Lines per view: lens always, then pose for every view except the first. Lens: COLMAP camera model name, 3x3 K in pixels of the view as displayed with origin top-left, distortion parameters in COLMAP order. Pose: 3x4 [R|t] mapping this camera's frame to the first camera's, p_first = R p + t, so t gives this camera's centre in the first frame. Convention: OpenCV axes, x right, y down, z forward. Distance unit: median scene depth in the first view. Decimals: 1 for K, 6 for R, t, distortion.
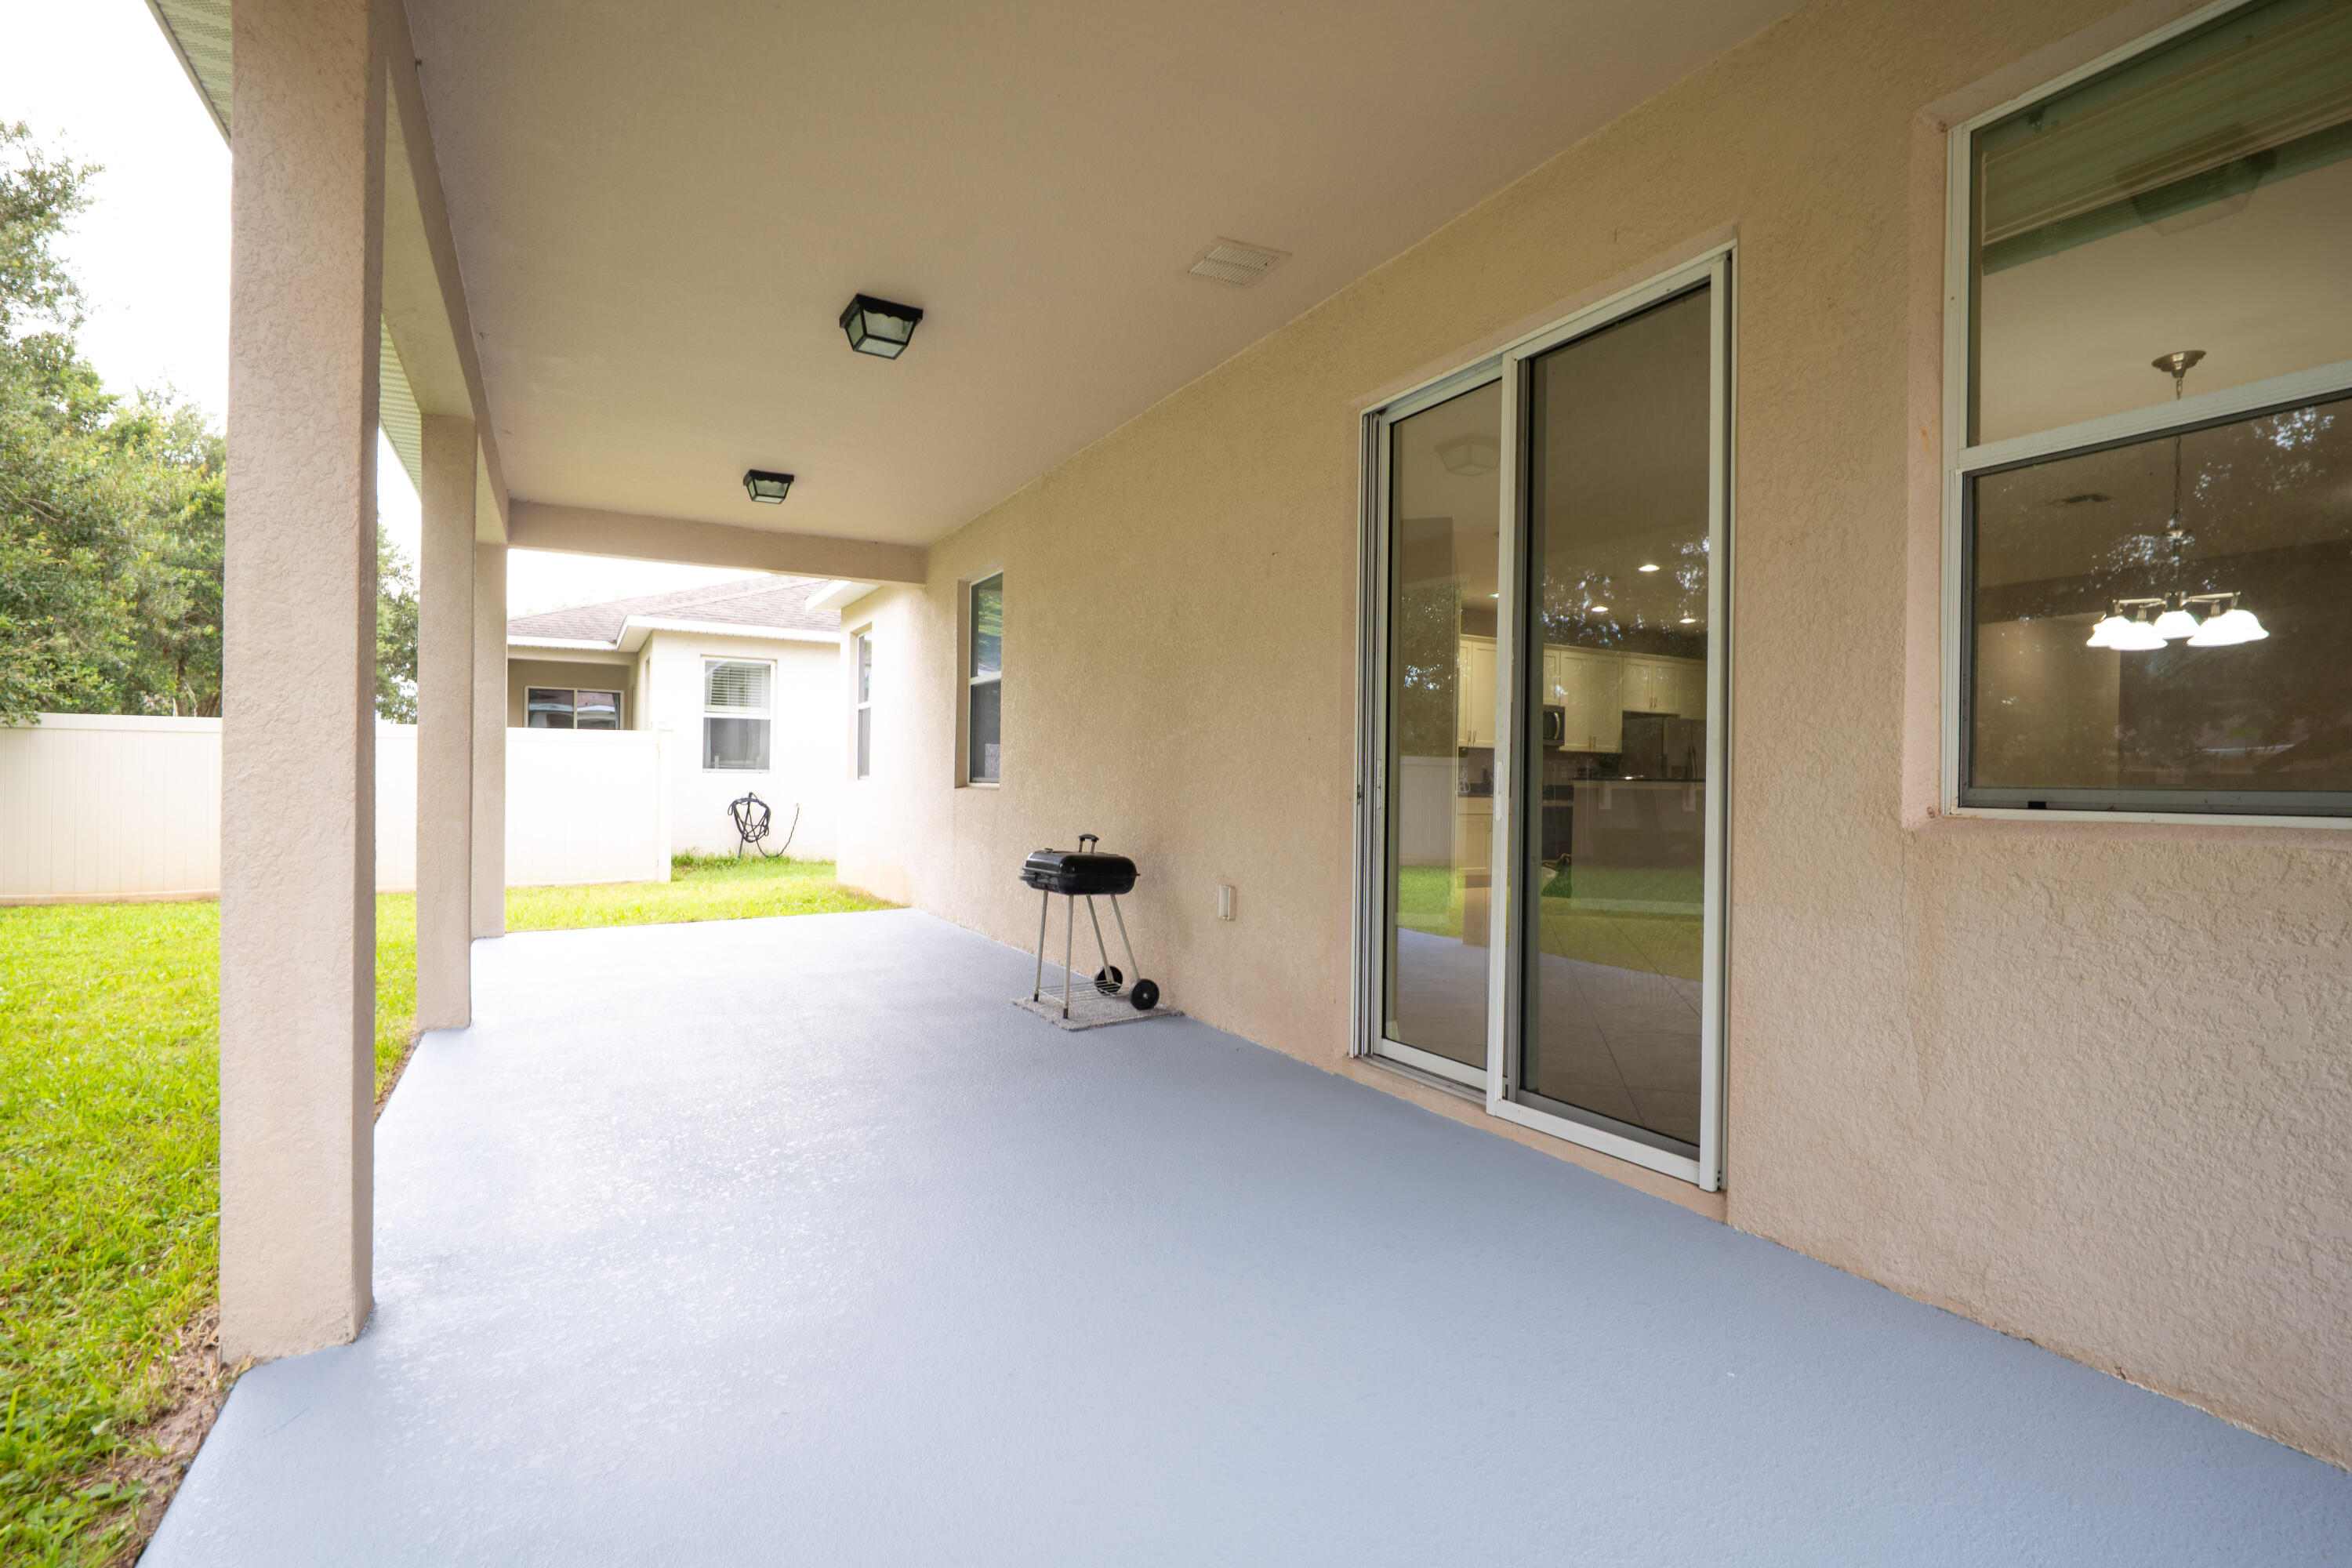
lens RADIAL K [[1105.5, 0, 1176.0], [0, 1105.5, 784.0], [0, 0, 1]] dist [-0.002562, -0.000425]
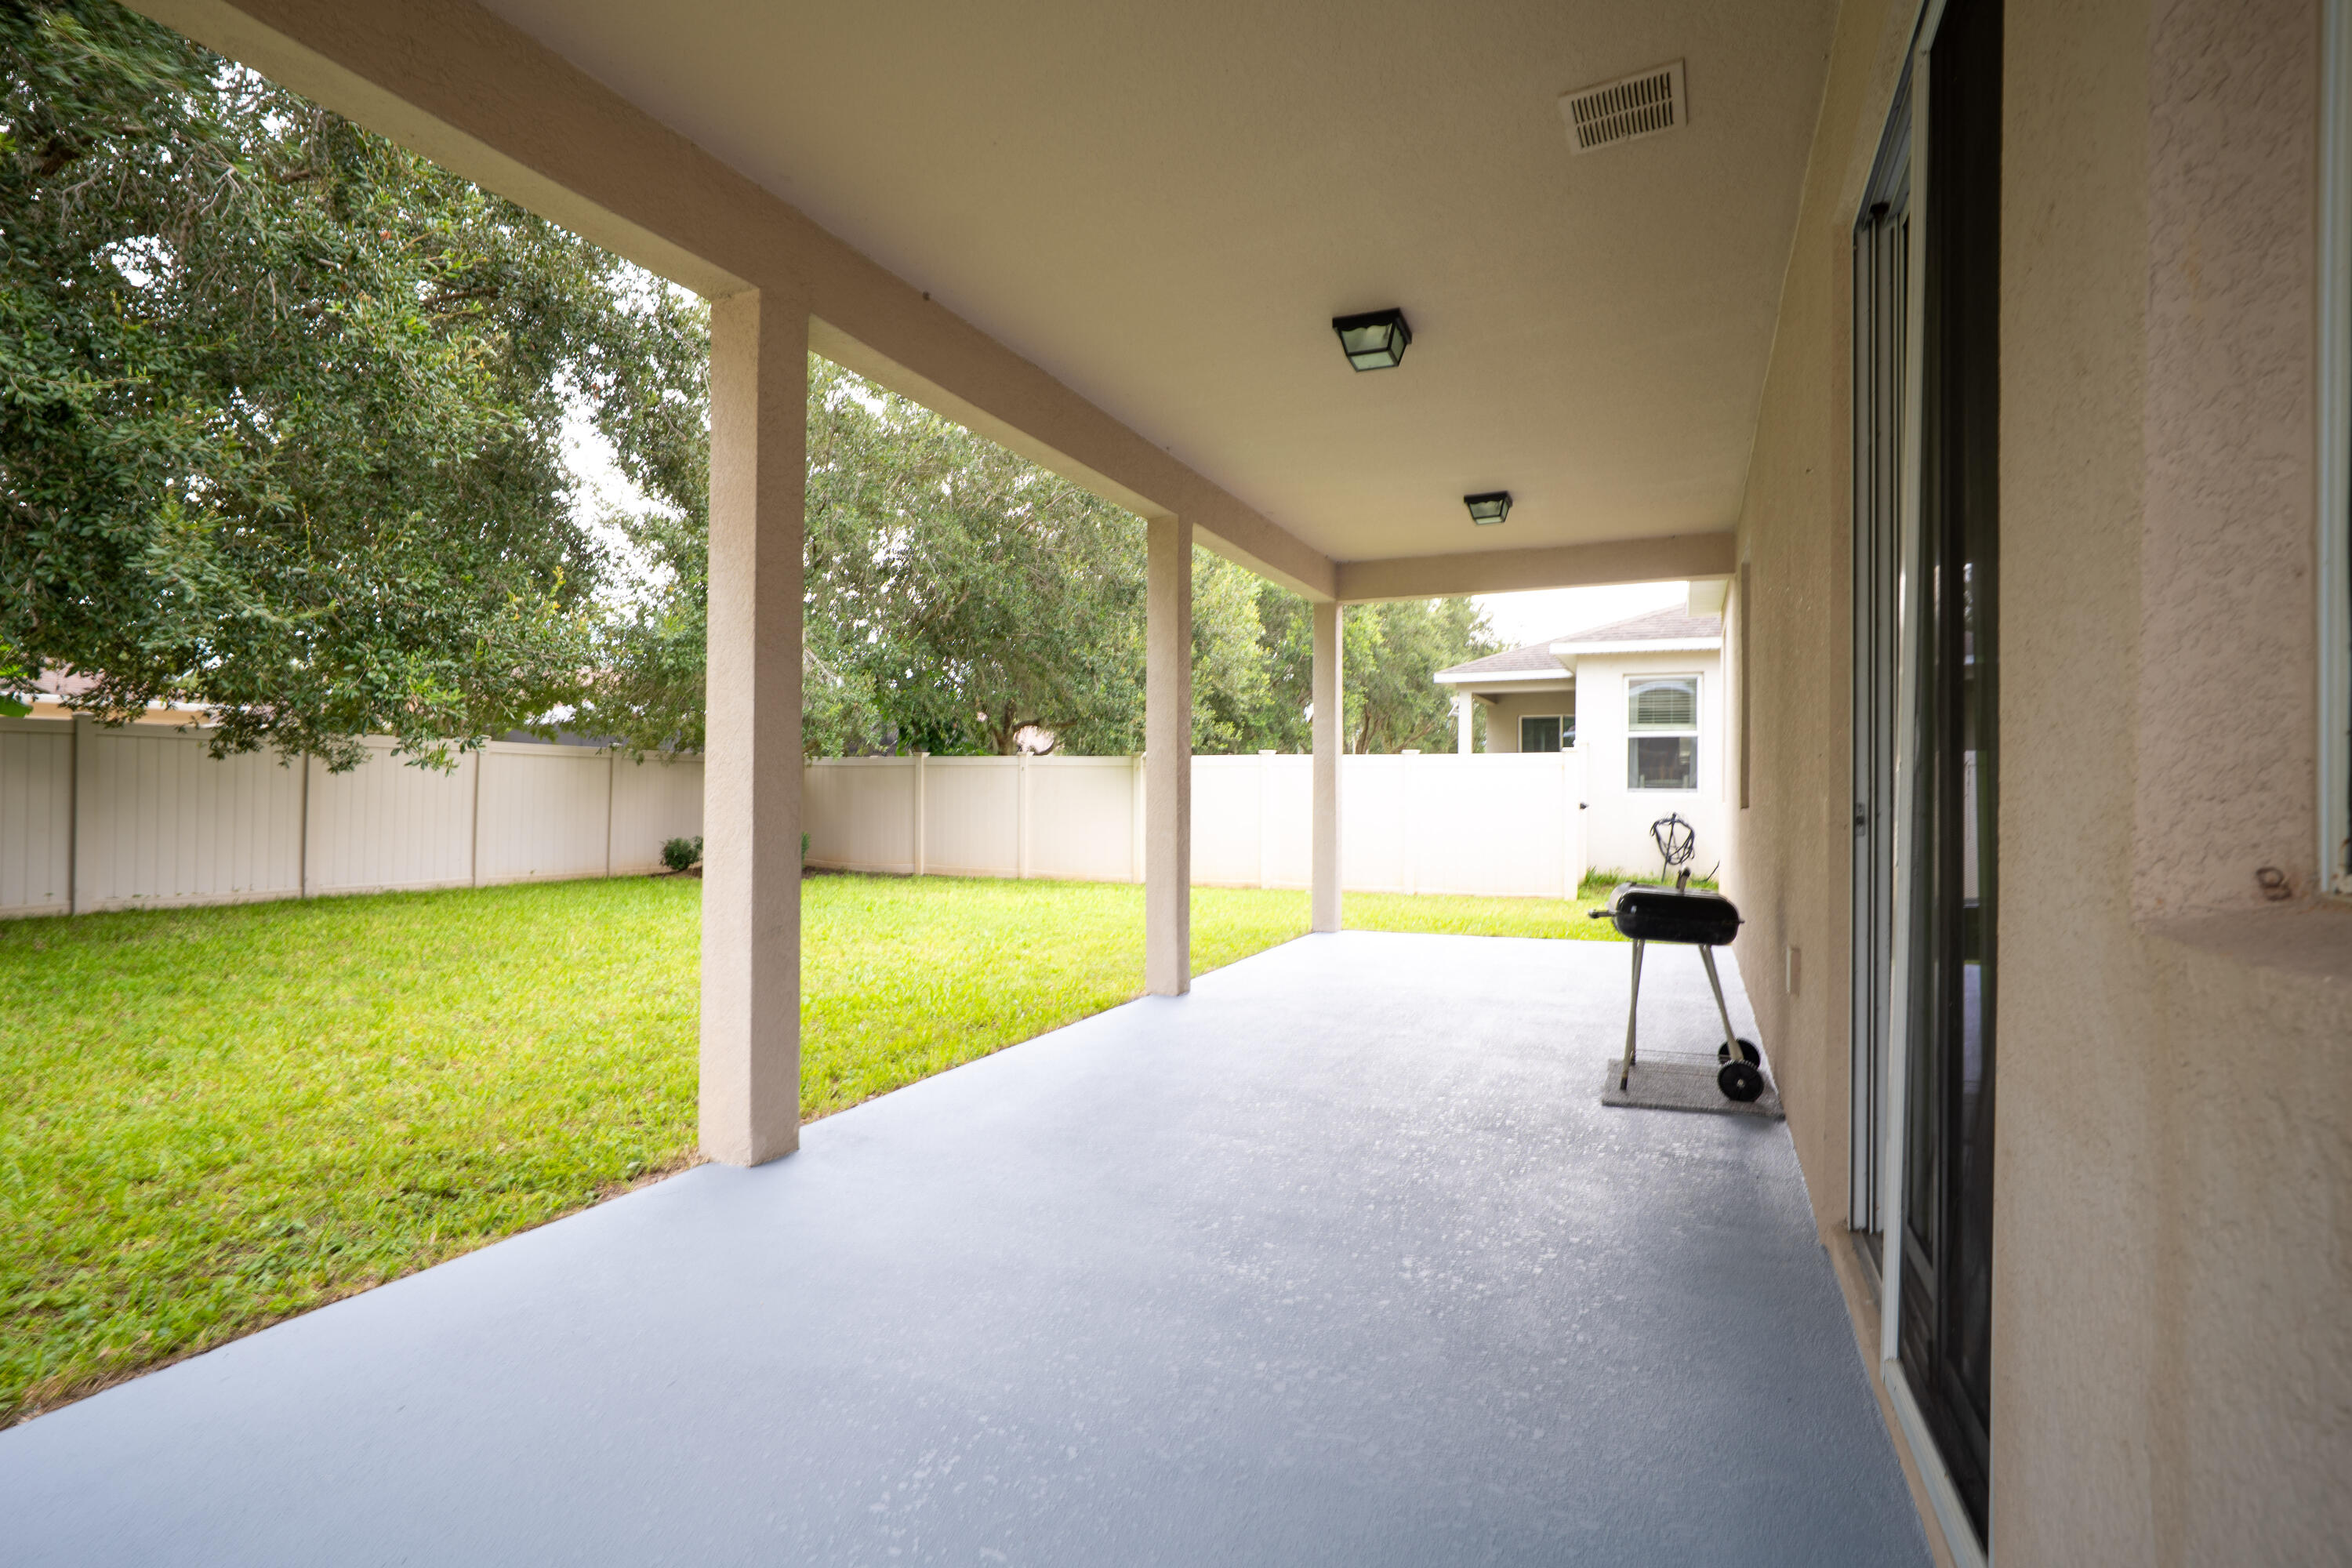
lens RADIAL K [[1105.5, 0, 1176.0], [0, 1105.5, 784.0], [0, 0, 1]] dist [-0.002562, -0.000425]
pose [[0.593837, -0.013510, -0.804472, 0.234038], [-0.001695, 0.999836, -0.018042, 0.000836], [0.804583, 0.012078, 0.593717, 0.155272]]
